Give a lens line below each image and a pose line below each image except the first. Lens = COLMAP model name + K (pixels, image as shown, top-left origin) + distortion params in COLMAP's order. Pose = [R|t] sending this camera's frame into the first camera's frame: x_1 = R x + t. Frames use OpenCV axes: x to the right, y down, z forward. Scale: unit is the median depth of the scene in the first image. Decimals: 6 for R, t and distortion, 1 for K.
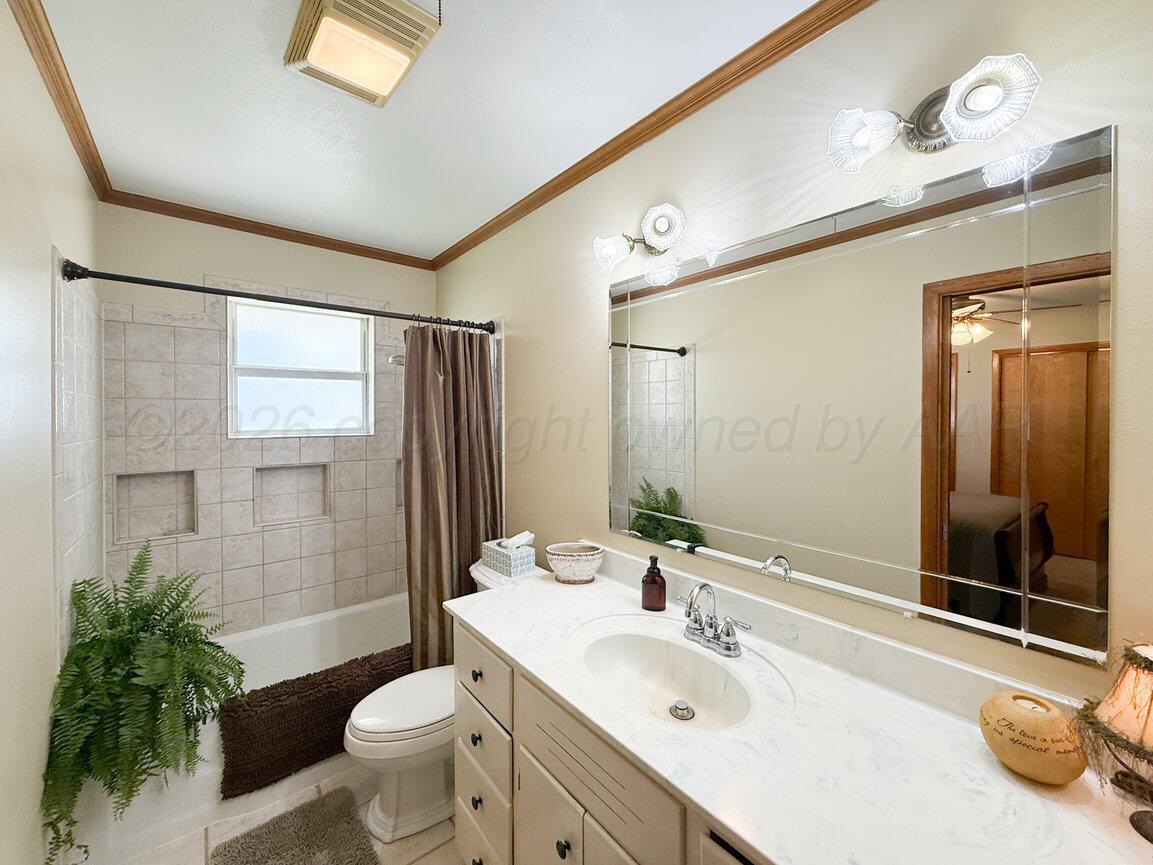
lens RADIAL K [[459.8, 0, 573.3], [0, 459.8, 413.4], [0, 0, 1]] dist [-0.000380, 0.000307]
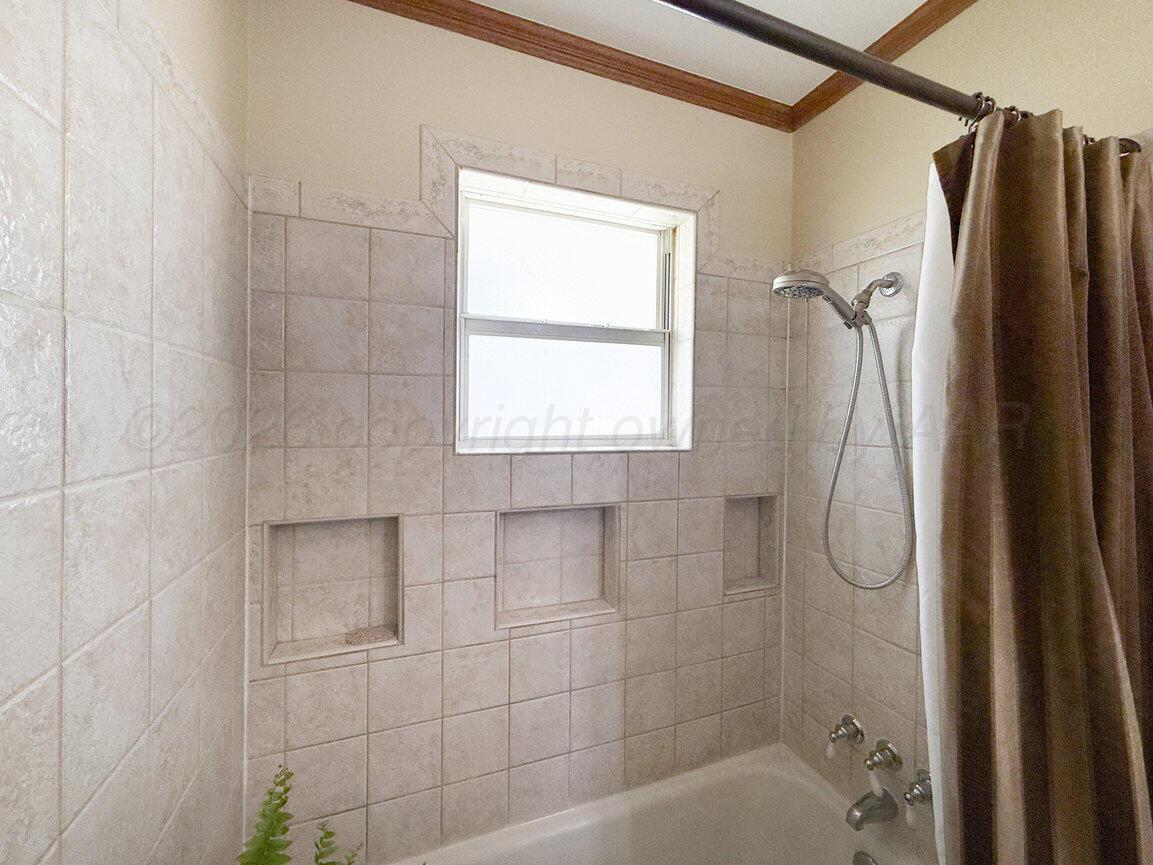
lens RADIAL K [[459.8, 0, 578.2], [0, 459.8, 411.1], [0, 0, 1]] dist [-0.000380, 0.000307]
pose [[0.950900, 0.005950, -0.309441, -0.459819], [-0.009337, 0.999912, -0.009465, 0.011224], [0.309358, 0.011889, 0.950871, 0.552904]]
